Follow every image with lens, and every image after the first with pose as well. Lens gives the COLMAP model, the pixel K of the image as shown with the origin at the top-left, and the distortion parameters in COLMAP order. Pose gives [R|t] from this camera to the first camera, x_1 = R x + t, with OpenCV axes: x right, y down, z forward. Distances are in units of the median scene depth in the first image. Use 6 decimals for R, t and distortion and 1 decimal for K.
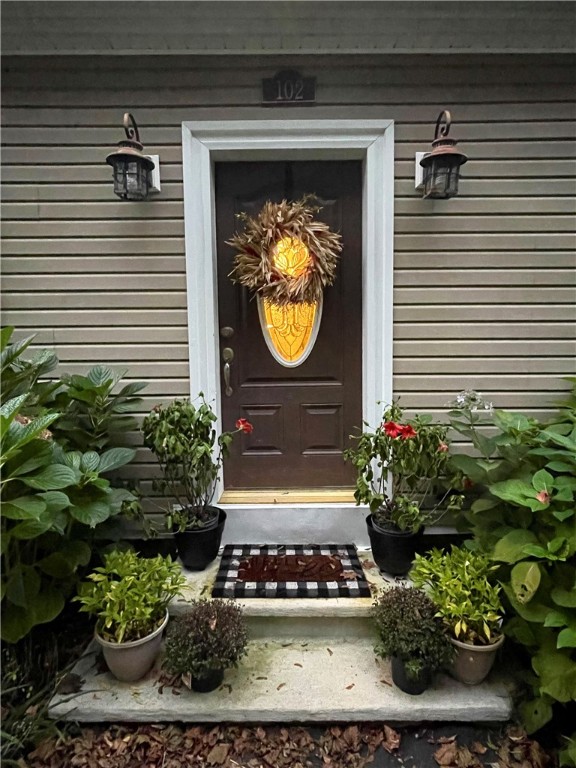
lens RADIAL K [[380.1, 0, 288.0], [0, 380.1, 384.0], [0, 0, 1]] dist [-0.000236, -0.000061]
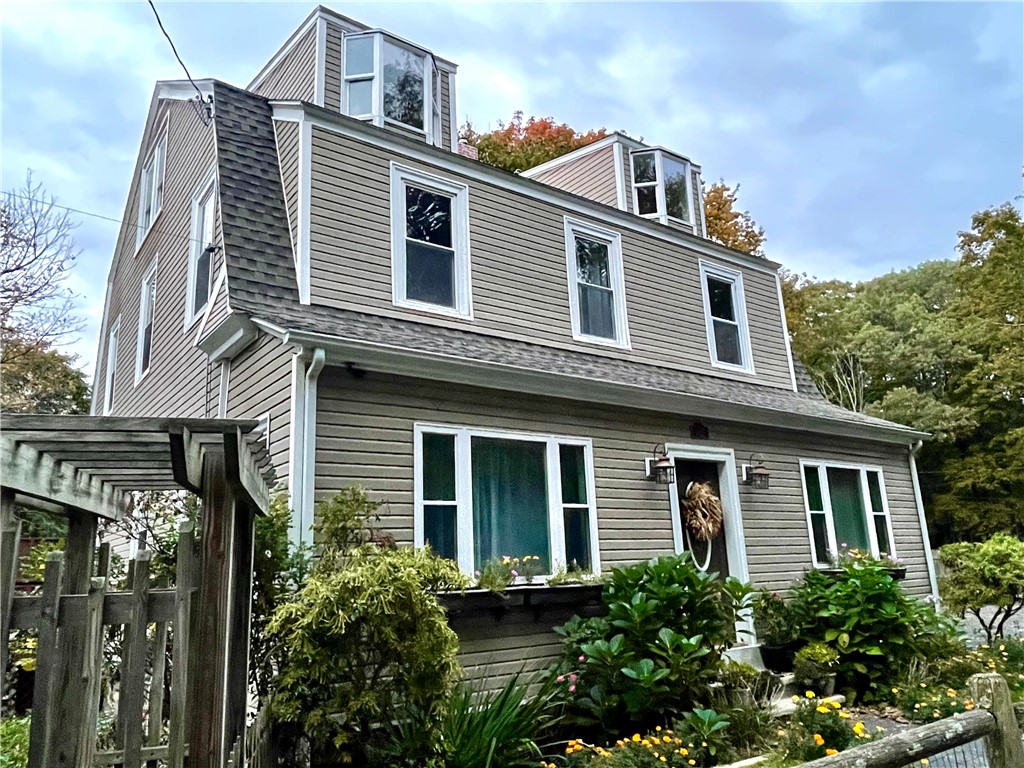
lens RADIAL K [[748.1, 0, 512.0], [0, 748.1, 384.0], [0, 0, 1]] dist [0.001370, 0.000472]
pose [[0.806032, 0.120815, 0.579410, -3.174861], [0.074674, 0.950365, -0.302045, 0.128986], [-0.587142, 0.286724, 0.757003, -1.539171]]
